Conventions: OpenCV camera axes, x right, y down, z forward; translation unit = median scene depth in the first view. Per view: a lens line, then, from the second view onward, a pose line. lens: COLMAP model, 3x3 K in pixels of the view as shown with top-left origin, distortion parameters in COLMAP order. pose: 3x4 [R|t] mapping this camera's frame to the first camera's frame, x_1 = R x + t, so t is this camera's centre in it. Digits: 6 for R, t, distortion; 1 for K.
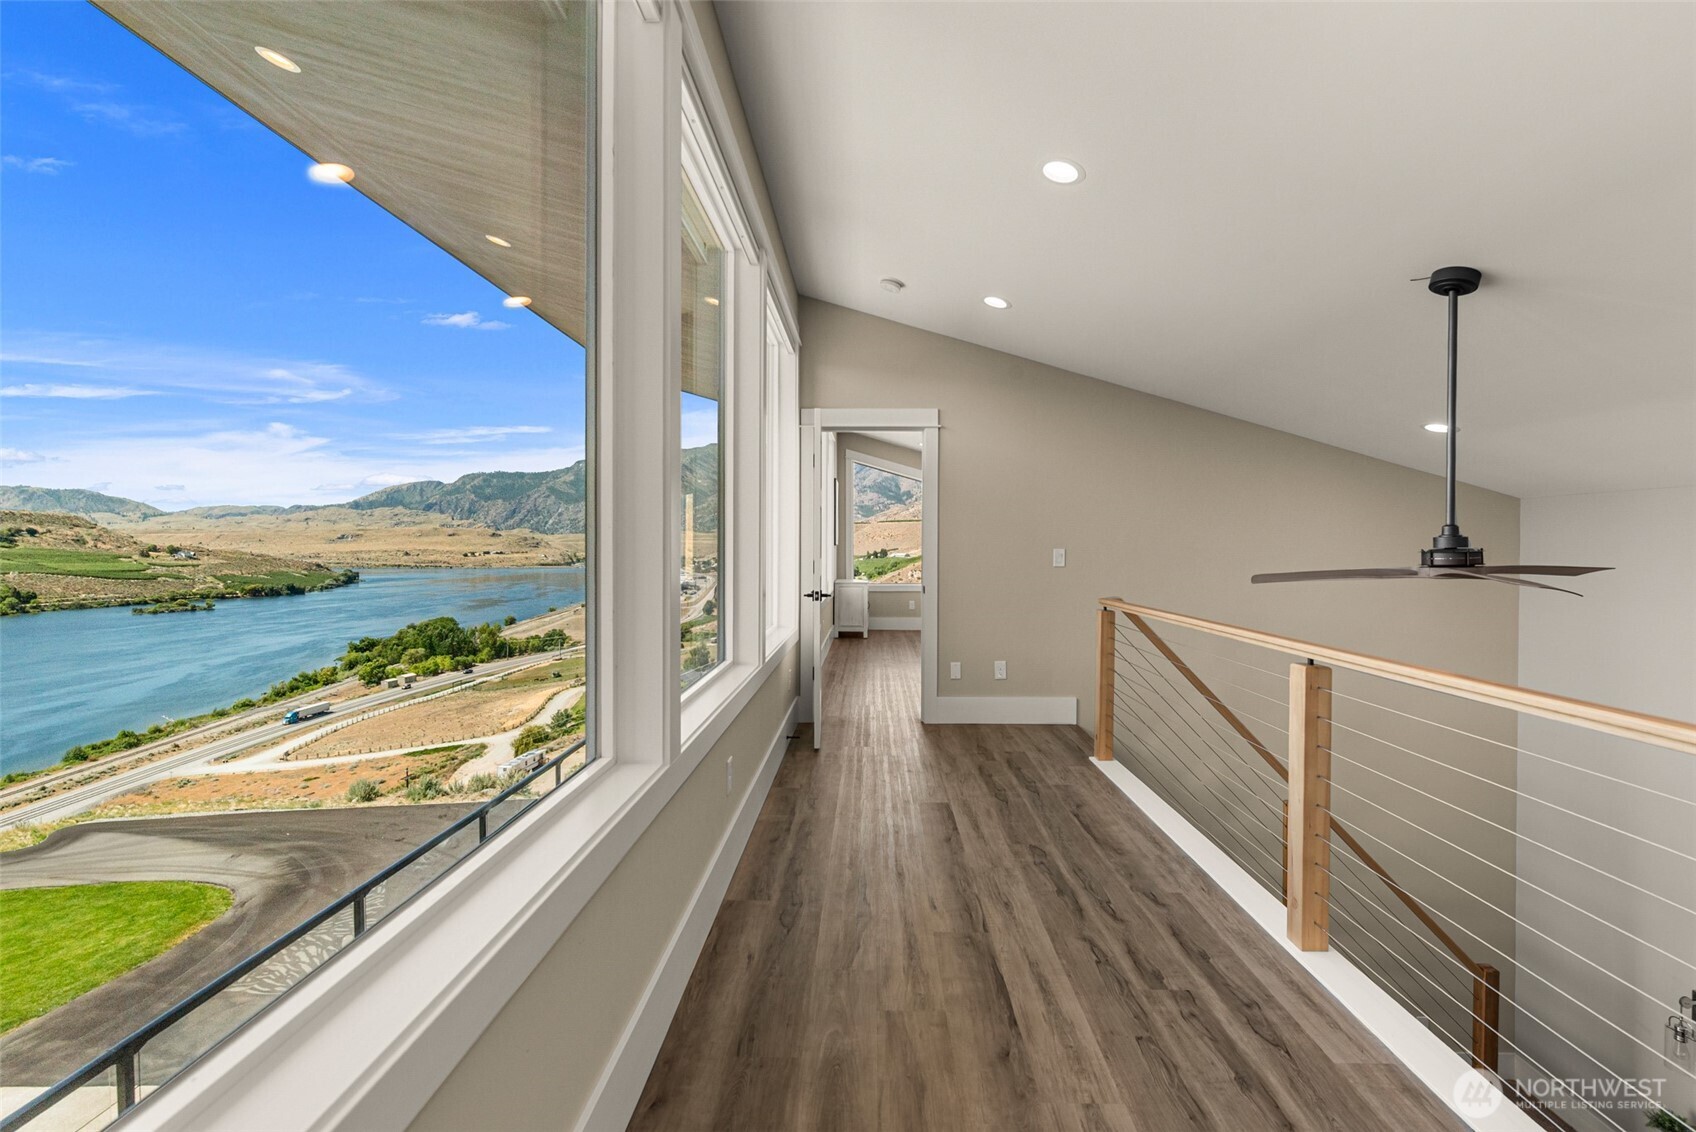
lens RADIAL K [[763.2, 0, 850.6], [0, 763.2, 571.6], [0, 0, 1]] dist [-0.000335, -0.000252]
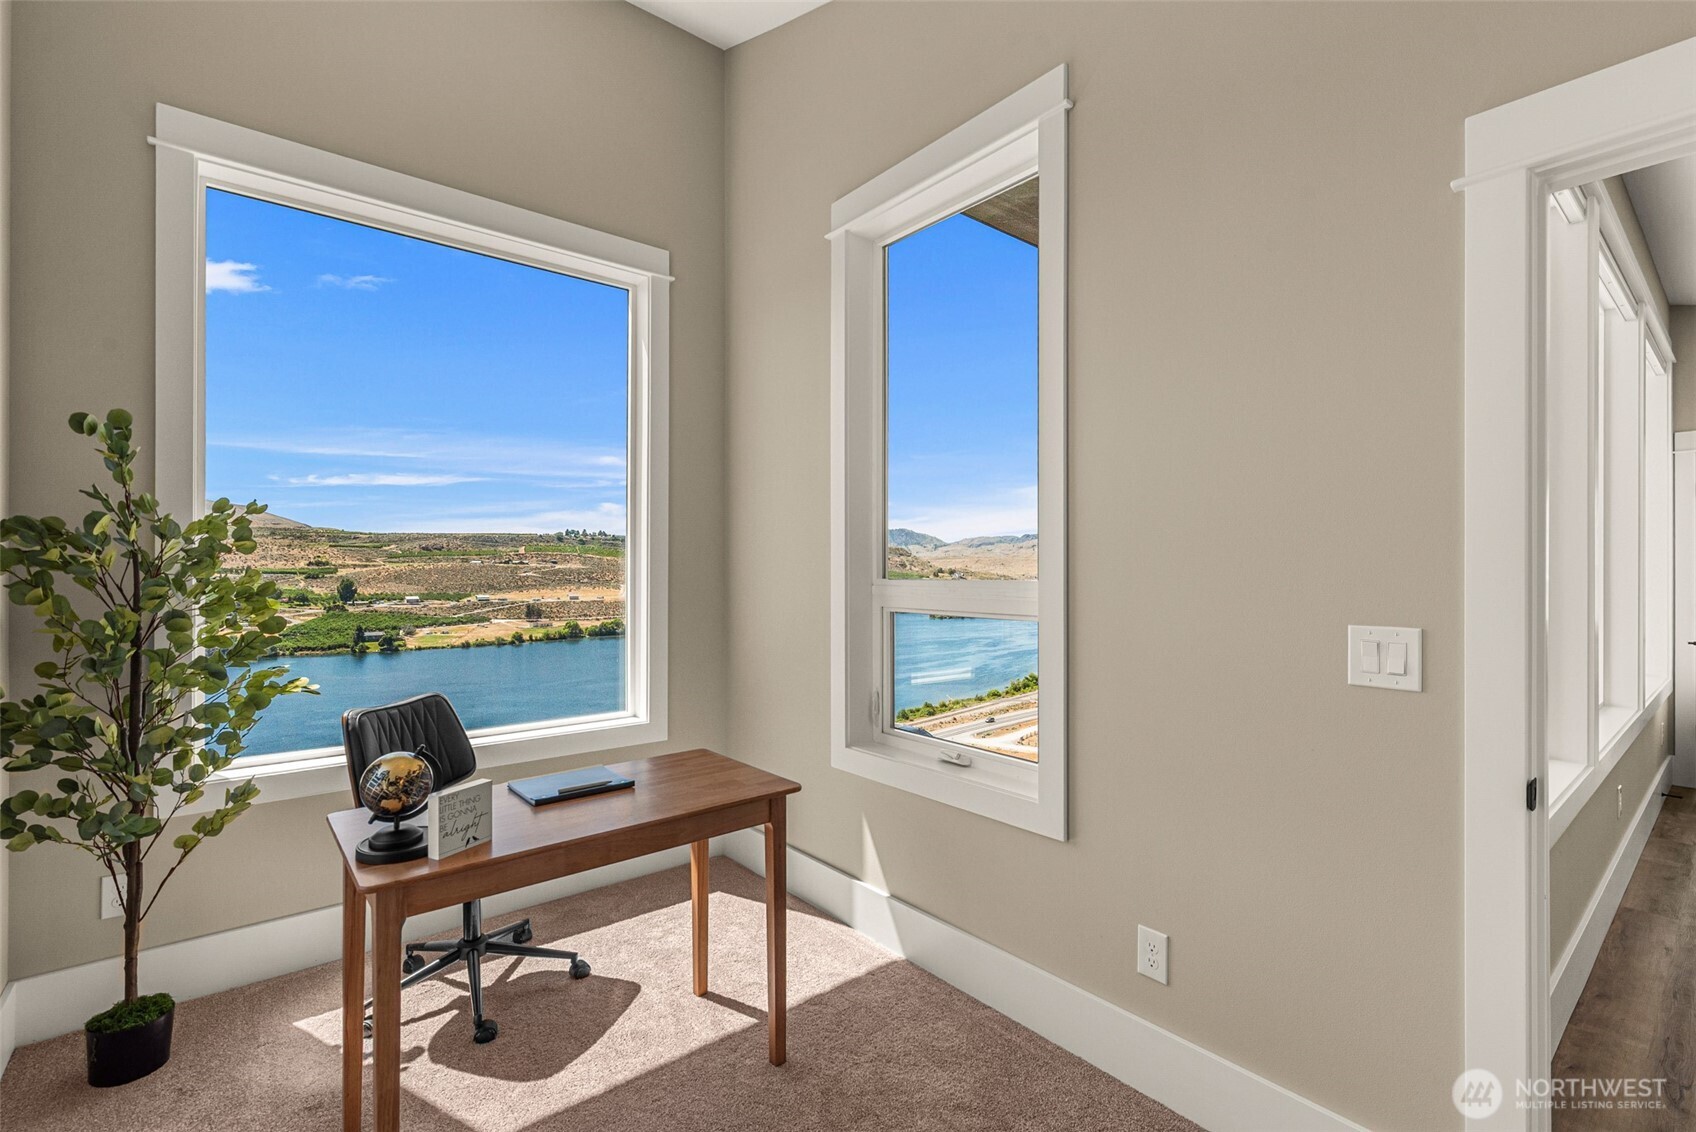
lens RADIAL K [[763.2, 0, 850.6], [0, 763.2, 571.6], [0, 0, 1]] dist [-0.000335, -0.000252]
pose [[0.660304, 0.003107, -0.750992, -0.061403], [-0.024684, 0.999541, -0.017568, -0.024523], [0.750593, 0.030137, 0.660078, -0.591305]]
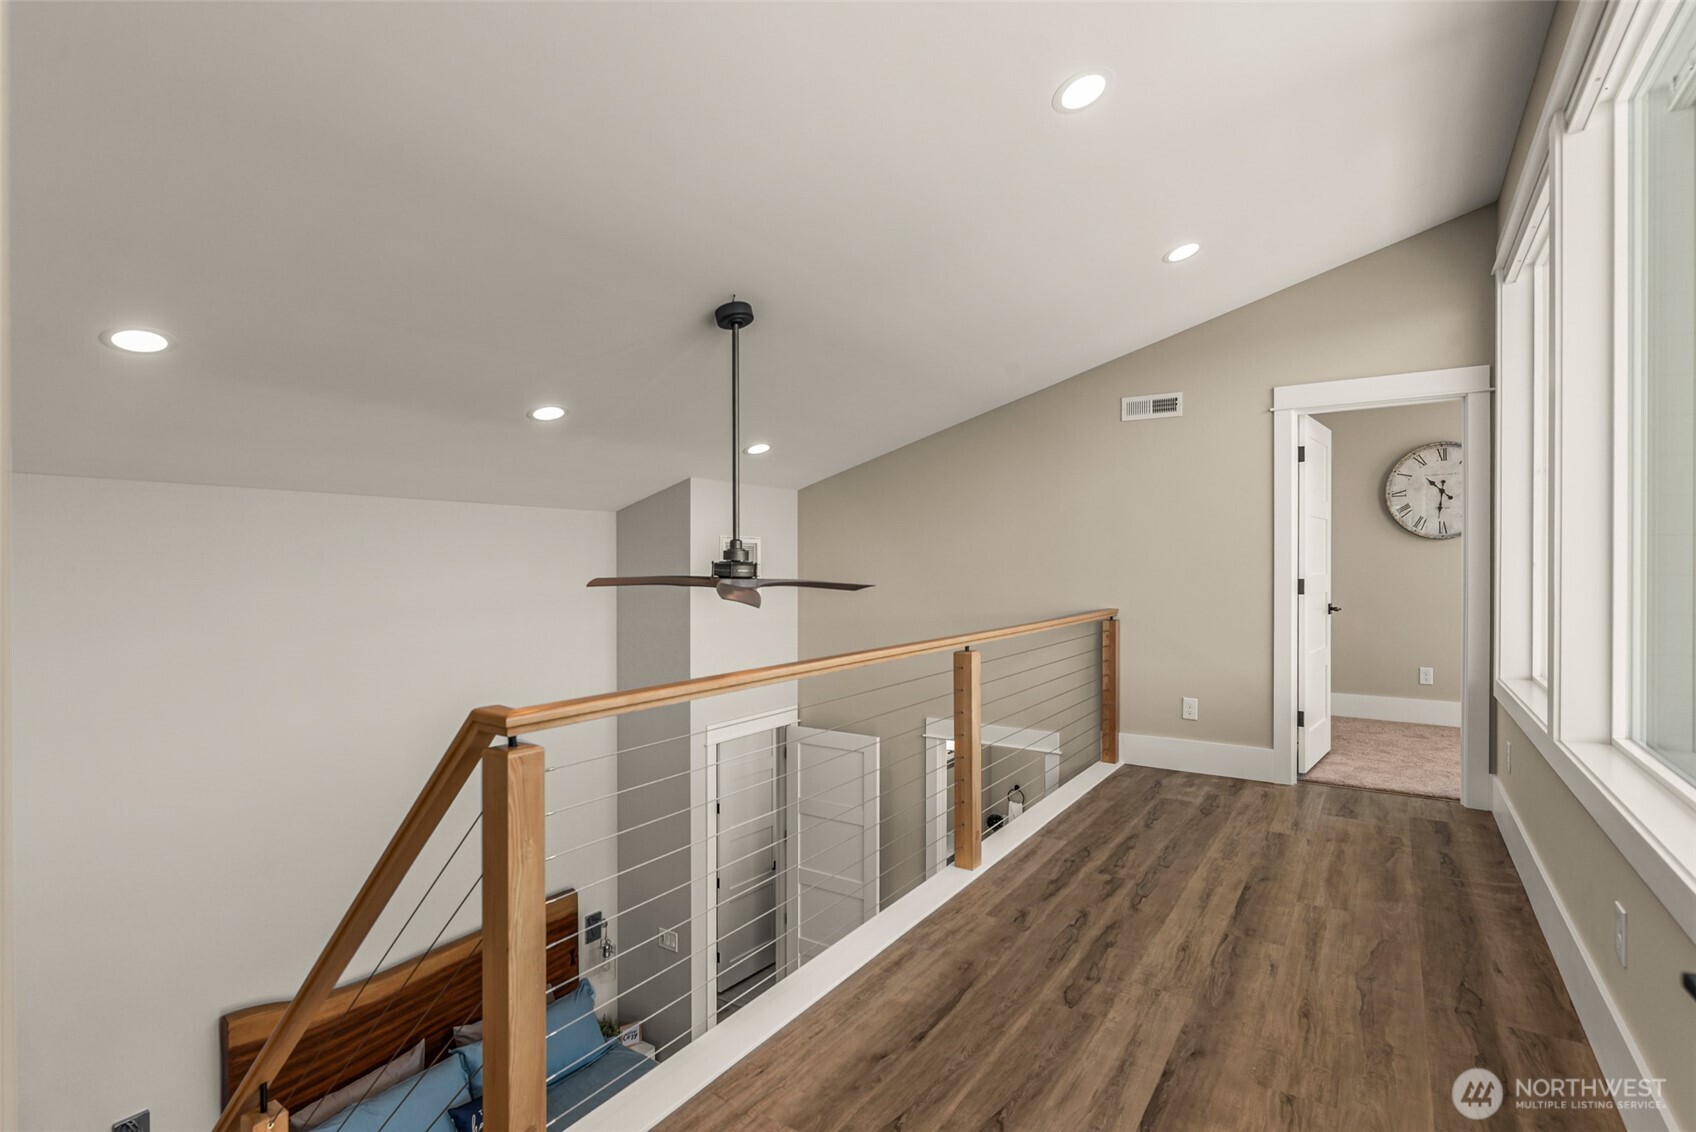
lens RADIAL K [[859.7, 0, 848.0], [0, 859.7, 566.0], [0, 0, 1]] dist [-0.001272, 0.000084]
pose [[-0.861593, -0.004250, 0.507582, 0.027029], [0.013985, 0.999387, 0.032107, -0.057817], [-0.507407, 0.034762, -0.861005, 1.891609]]
